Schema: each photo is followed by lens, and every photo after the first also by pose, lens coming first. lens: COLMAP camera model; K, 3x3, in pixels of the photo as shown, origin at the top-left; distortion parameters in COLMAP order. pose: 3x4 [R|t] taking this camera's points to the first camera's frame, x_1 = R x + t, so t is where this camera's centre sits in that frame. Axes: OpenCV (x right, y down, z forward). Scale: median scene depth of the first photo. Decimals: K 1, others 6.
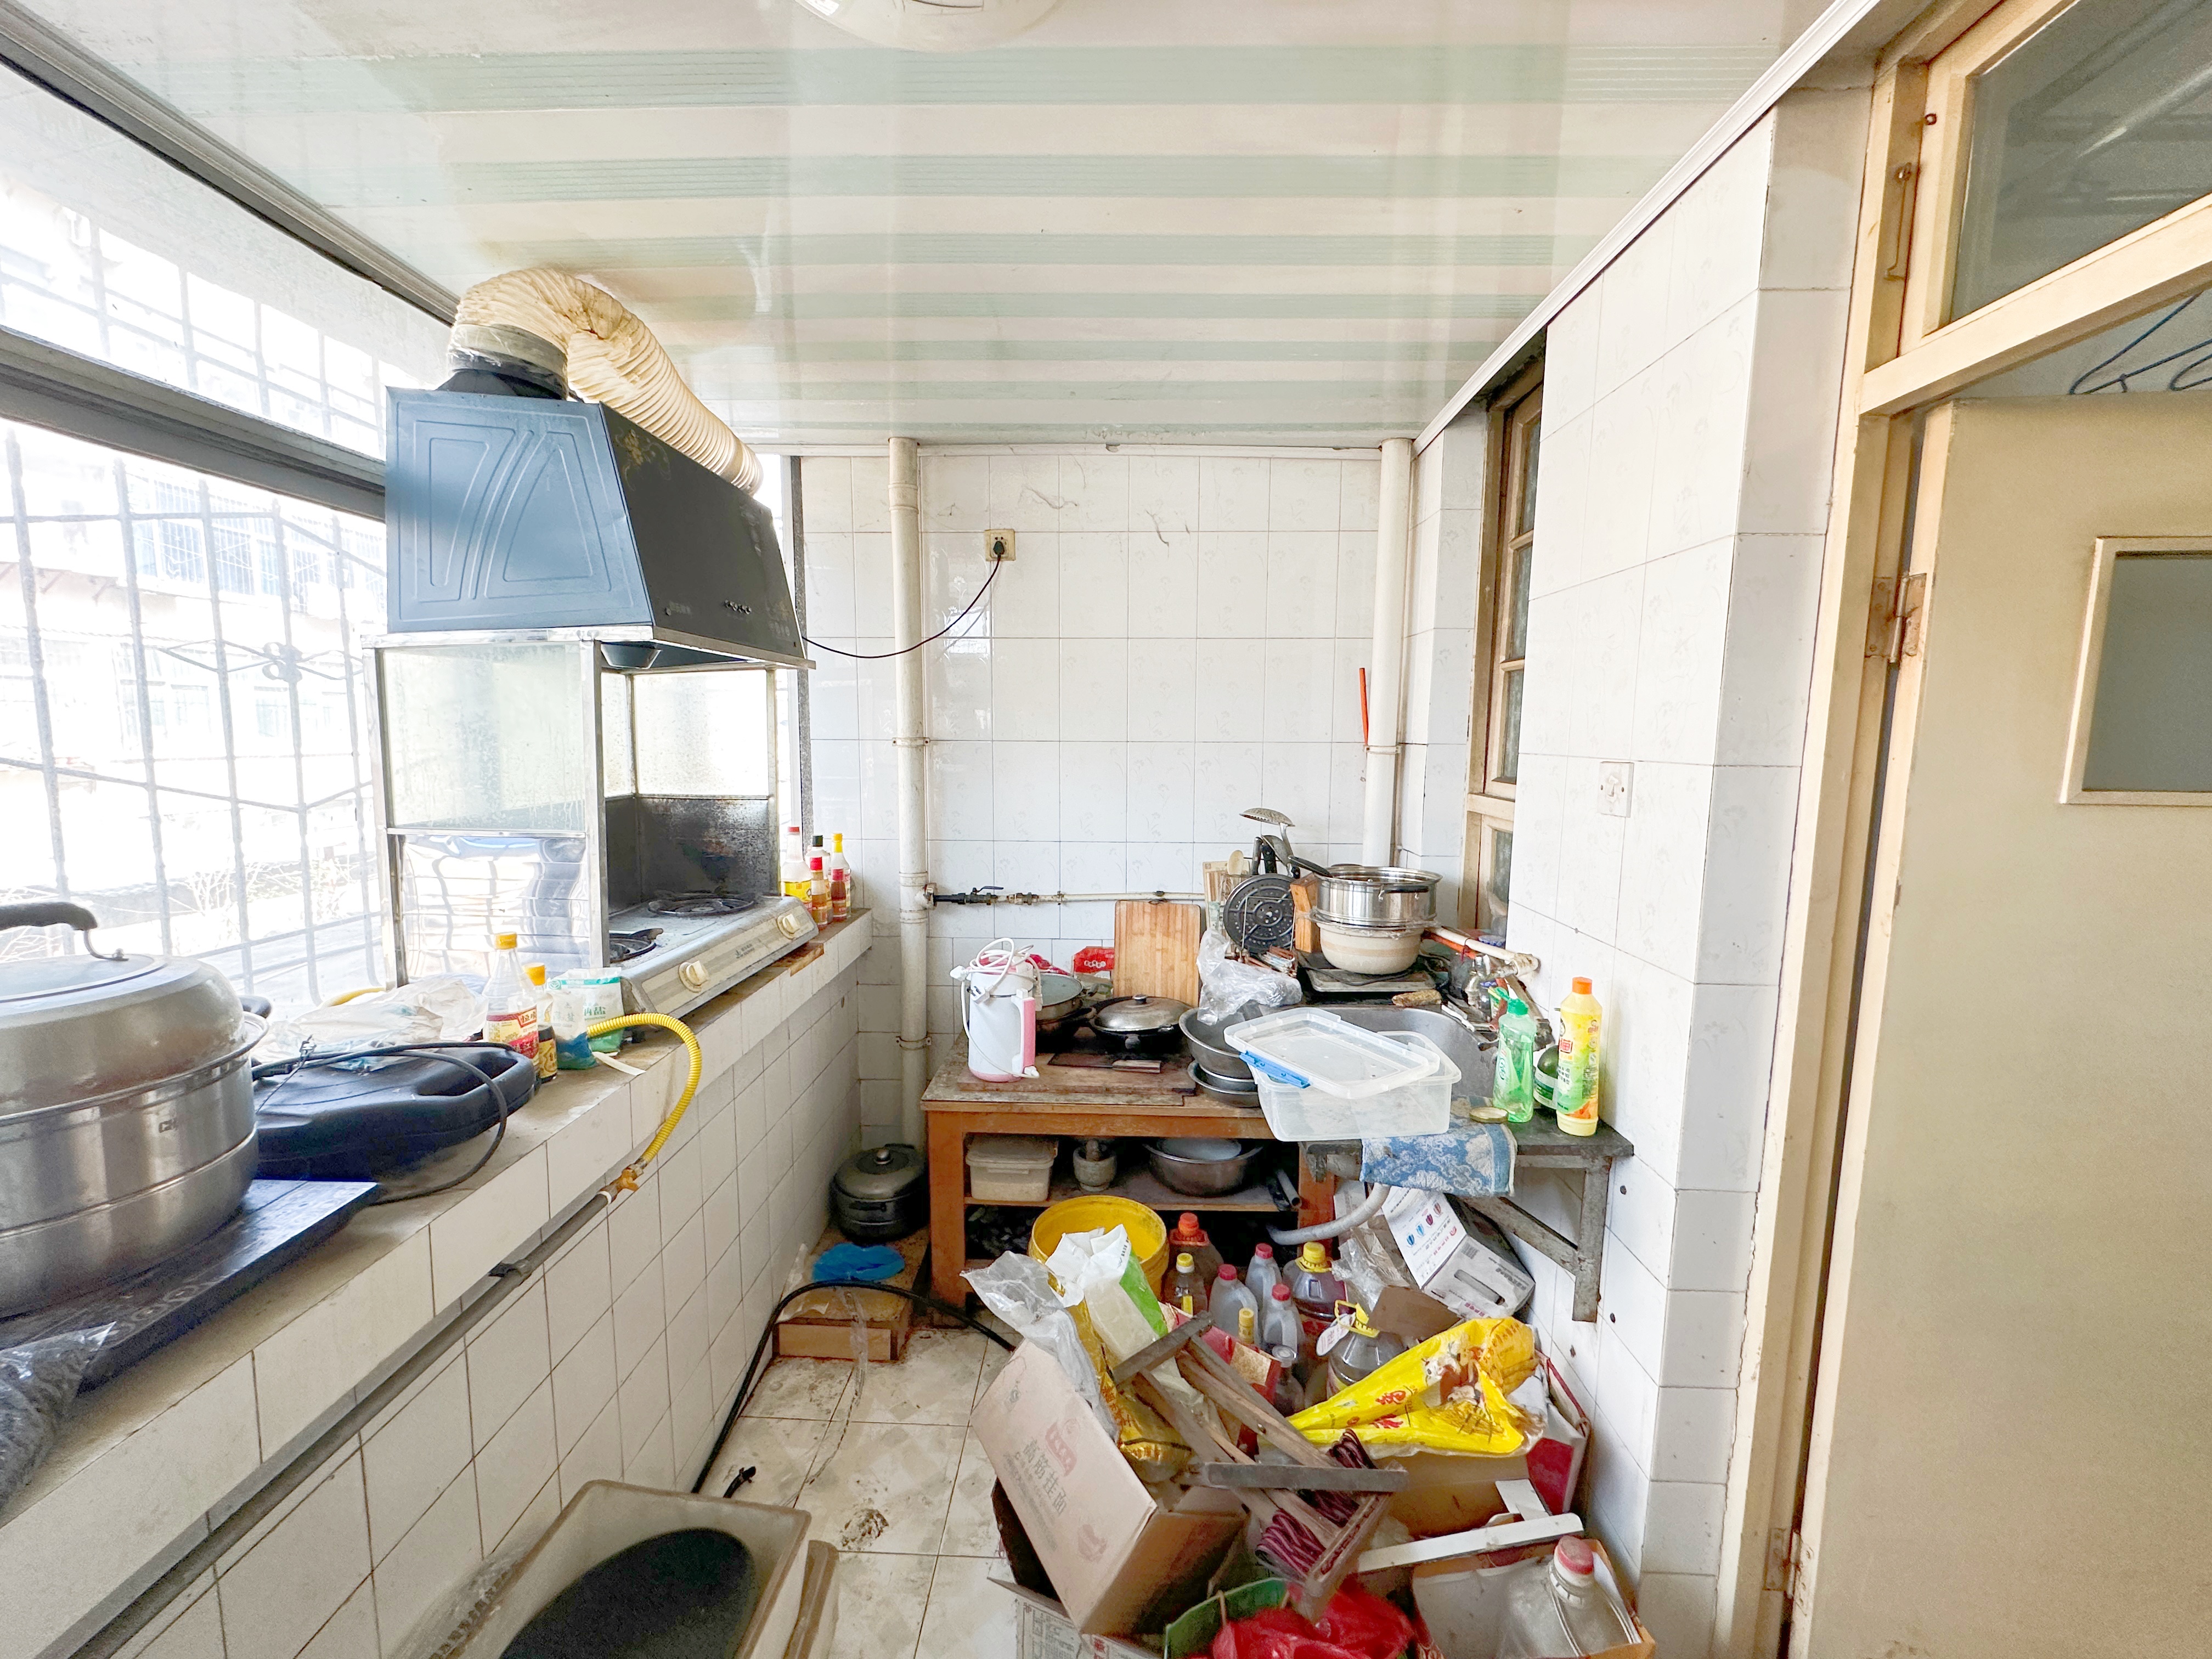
lens RADIAL K [[884.8, 0, 1102.1], [0, 884.8, 830.1], [0, 0, 1]] dist [0.002655, 0.000656]
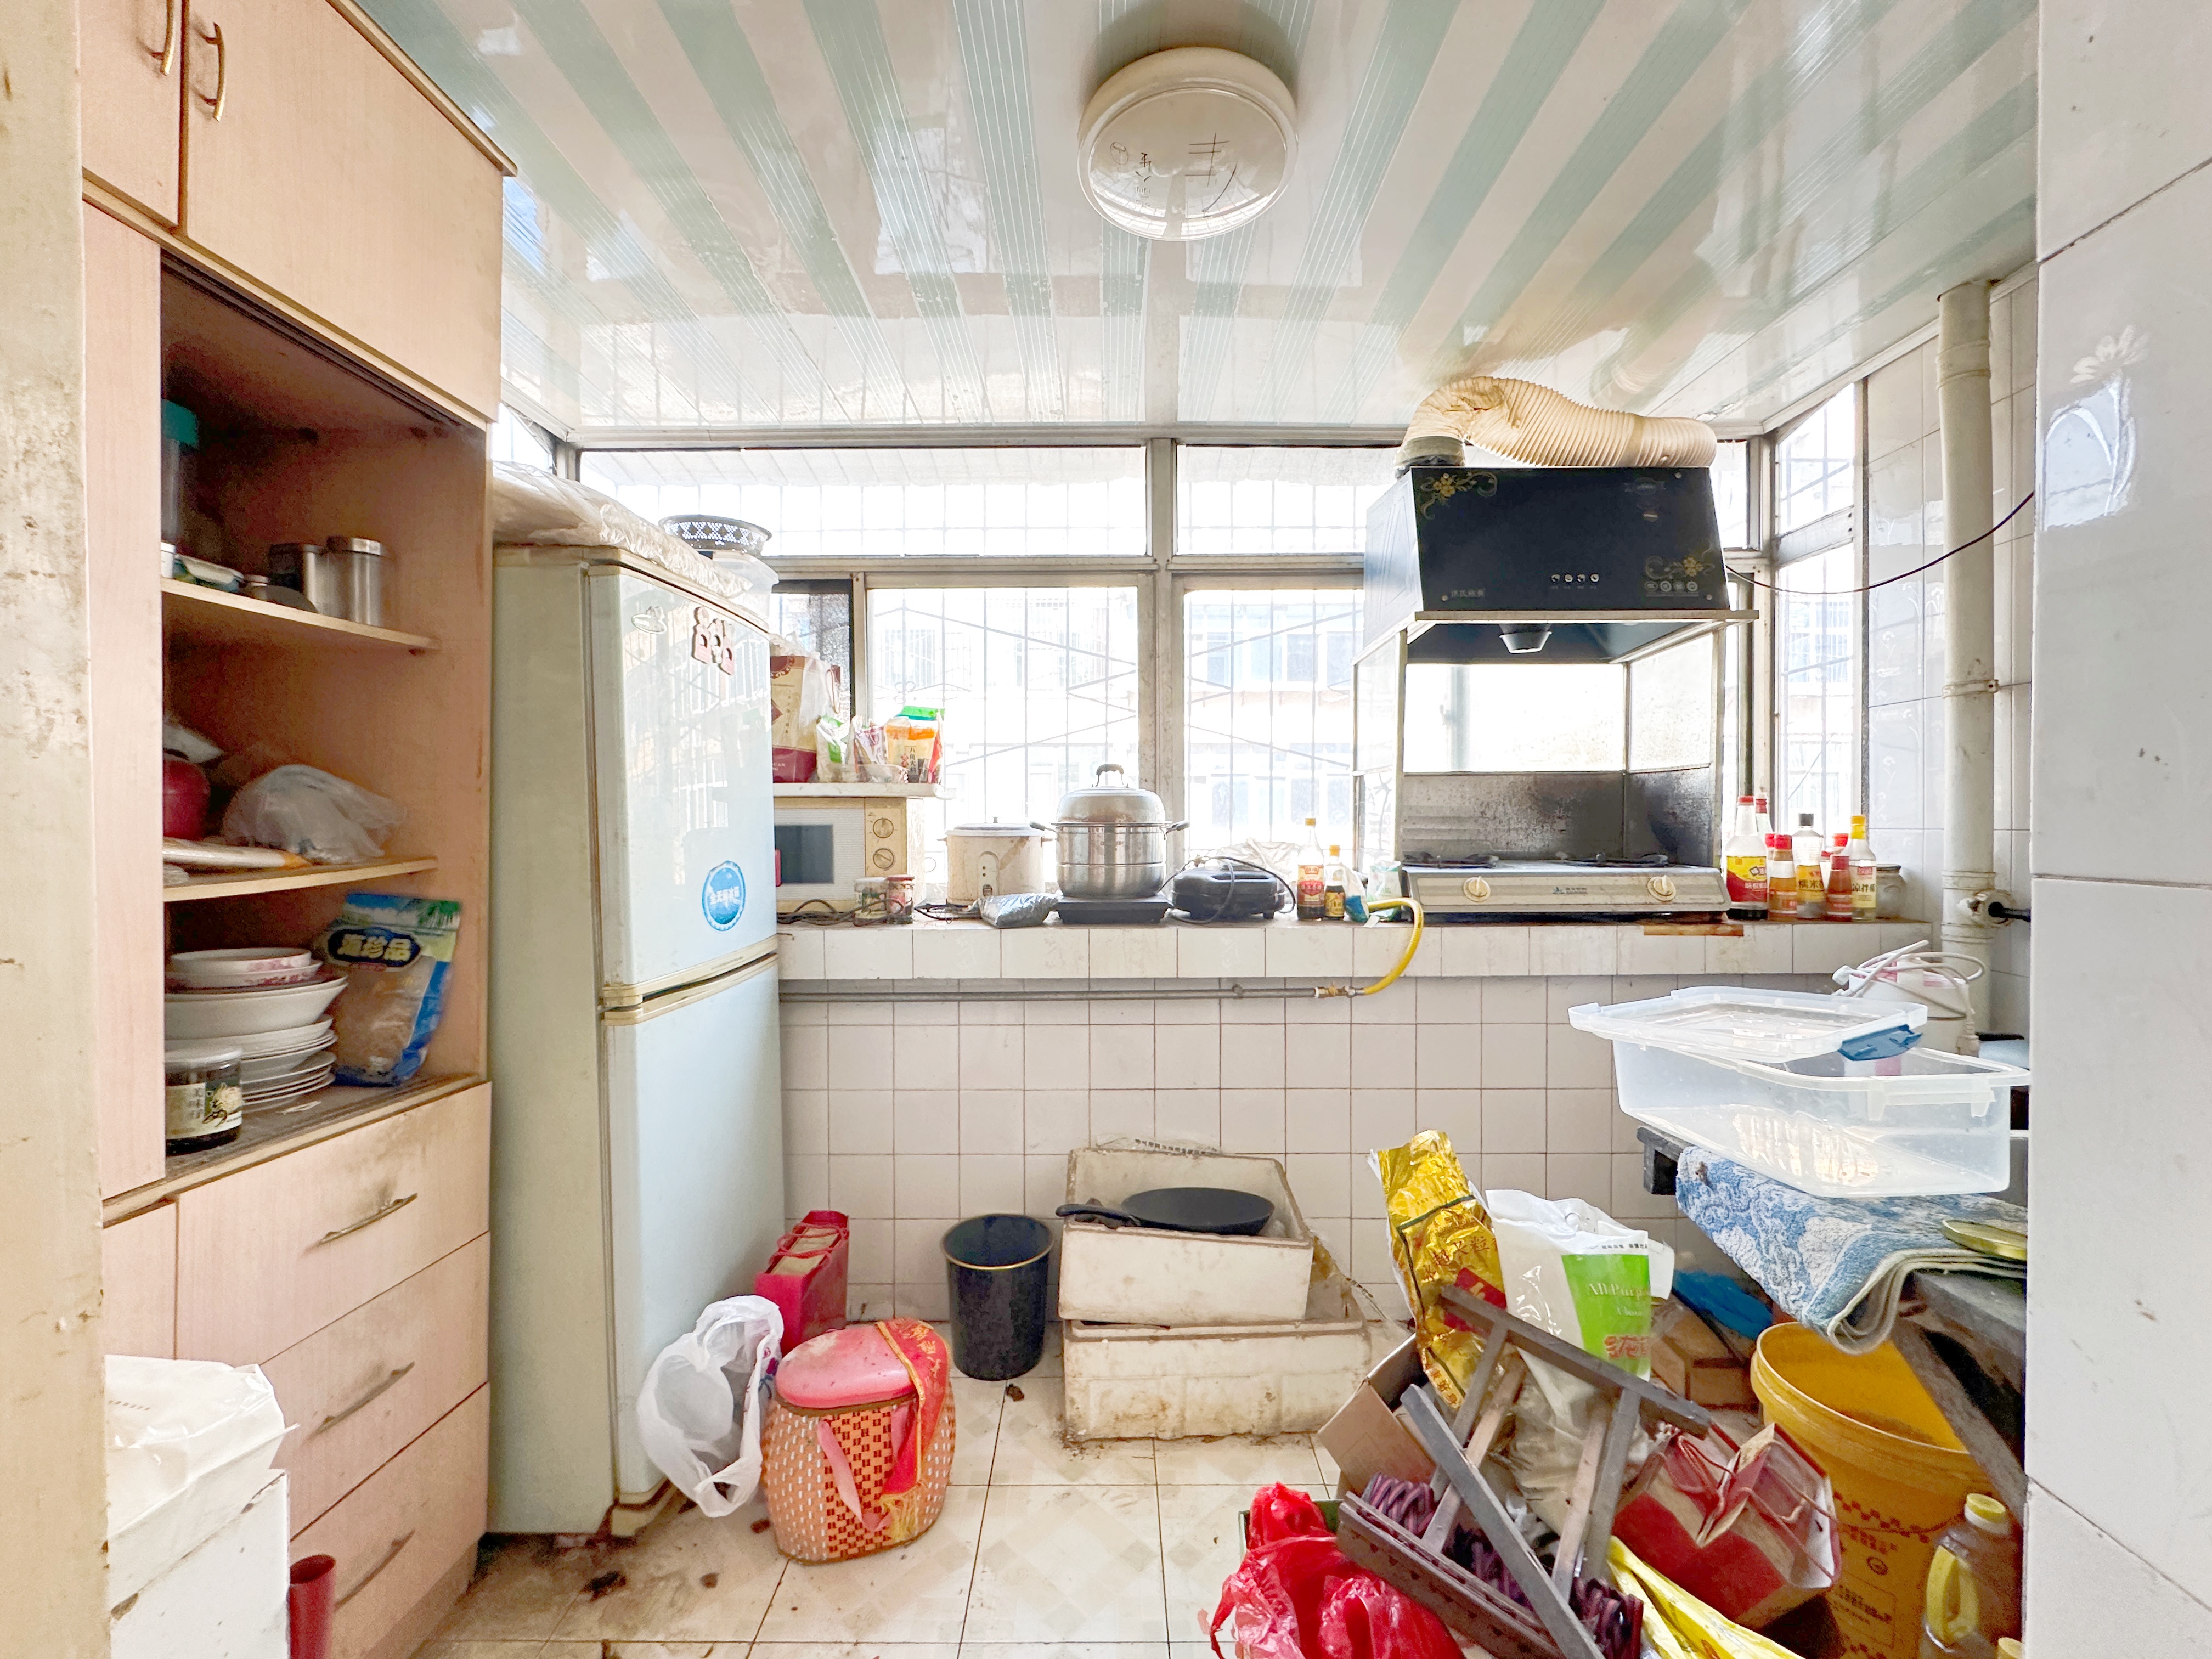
lens RADIAL K [[884.8, 0, 1107.3], [0, 884.8, 821.4], [0, 0, 1]] dist [0.002655, 0.000656]
pose [[0.038154, -0.004769, -0.999260, 0.608808], [-0.109858, 0.993907, -0.008938, 0.114843], [0.993215, 0.110117, 0.037398, 0.360521]]
